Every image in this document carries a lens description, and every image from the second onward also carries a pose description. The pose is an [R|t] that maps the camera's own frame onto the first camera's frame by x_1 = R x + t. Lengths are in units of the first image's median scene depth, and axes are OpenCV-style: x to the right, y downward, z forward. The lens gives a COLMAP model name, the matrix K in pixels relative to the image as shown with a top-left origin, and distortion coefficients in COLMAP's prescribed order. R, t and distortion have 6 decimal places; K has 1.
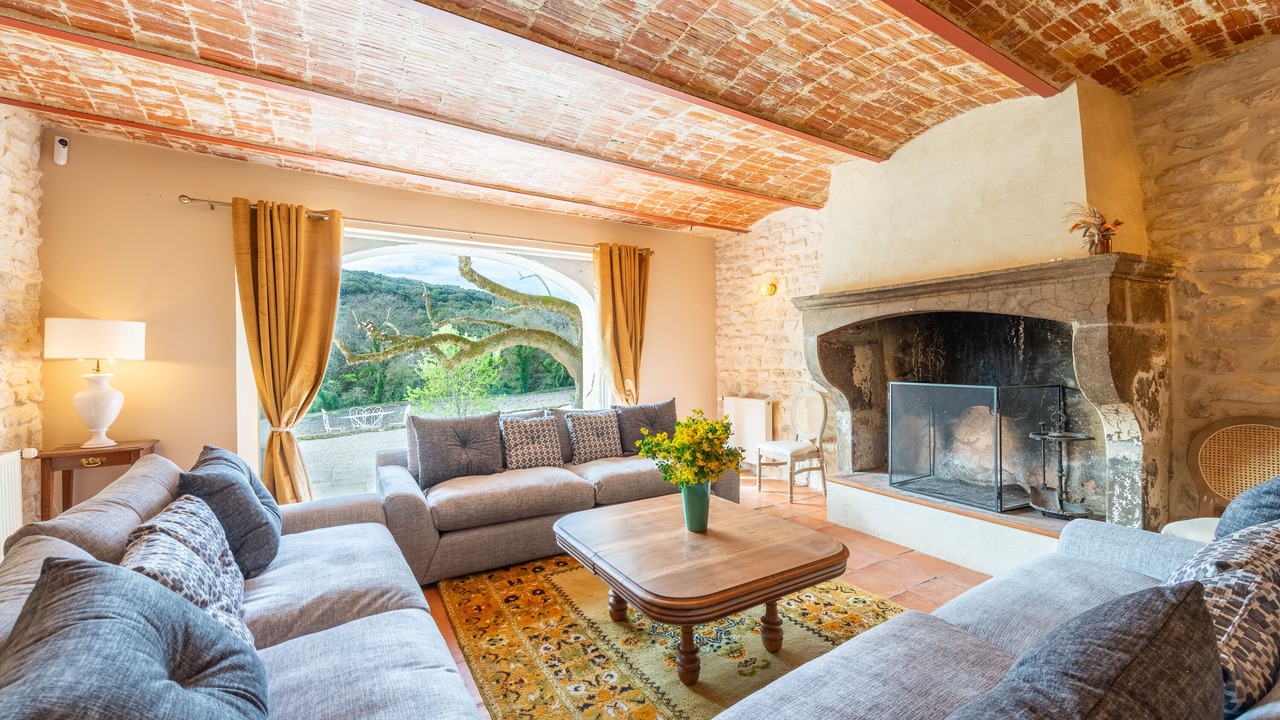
lens RADIAL K [[488.1, 0, 639.3], [0, 488.1, 355.2], [0, 0, 1]] dist [0.001645, -0.000416]
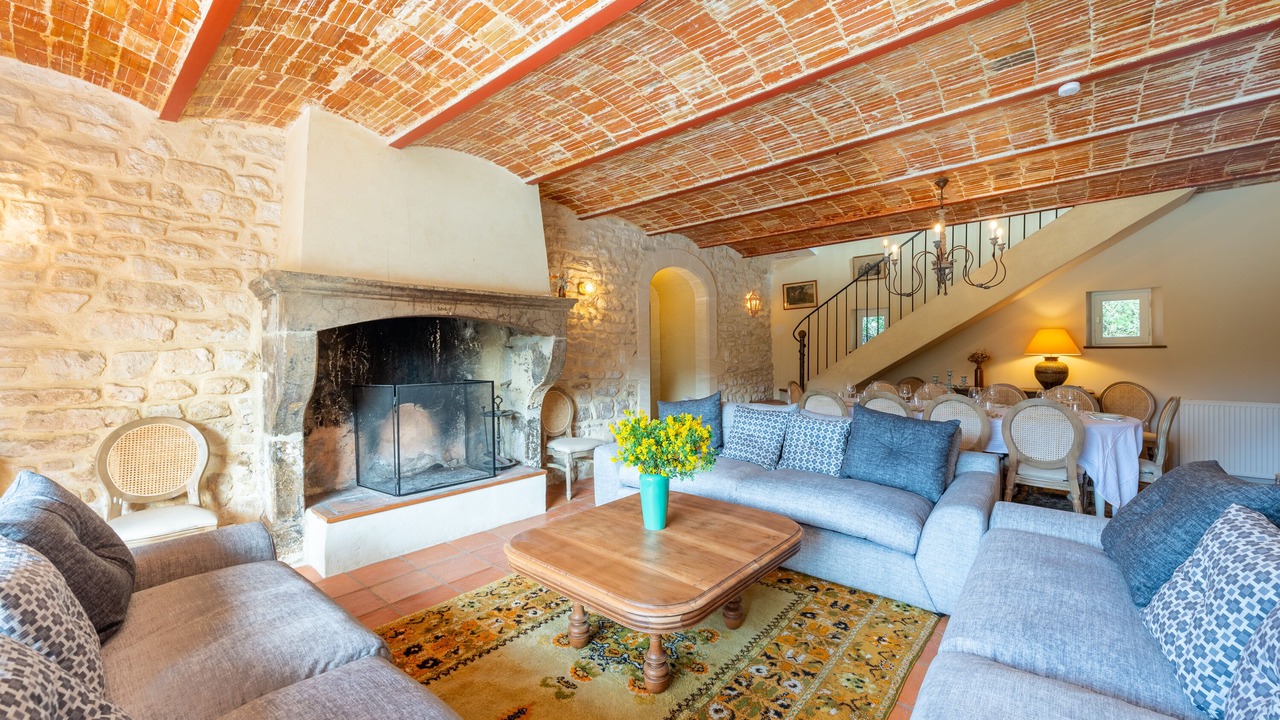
lens RADIAL K [[488.1, 0, 638.4], [0, 488.1, 357.5], [0, 0, 1]] dist [0.001645, -0.000416]
pose [[-0.274076, 0.005994, 0.961689, -0.609706], [0.009614, 0.999948, -0.003492, 0.010239], [-0.961660, 0.008289, -0.274120, 0.957611]]
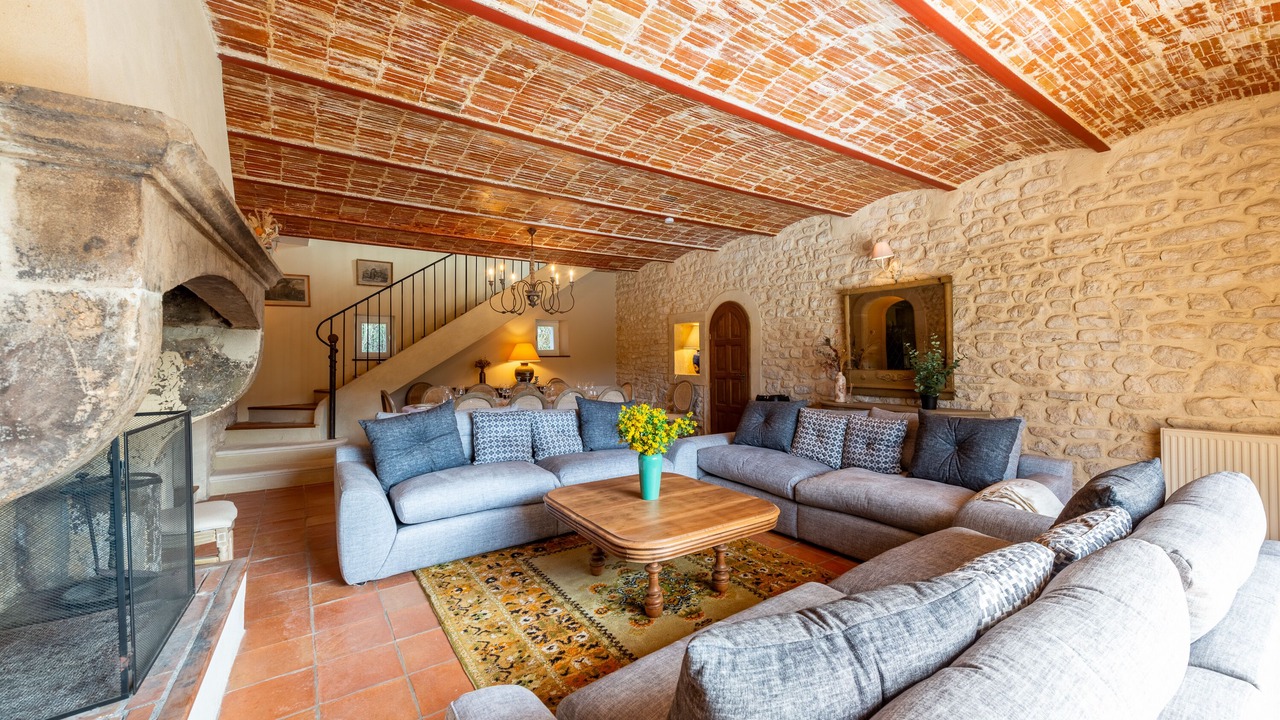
lens RADIAL K [[488.1, 0, 665.9], [0, 488.1, 357.5], [0, 0, 1]] dist [0.001645, -0.000416]
pose [[-0.999383, 0.016255, -0.031139, 0.080452], [0.016297, 0.999867, -0.001096, 0.004626], [0.031117, -0.001603, -0.999514, 1.633333]]
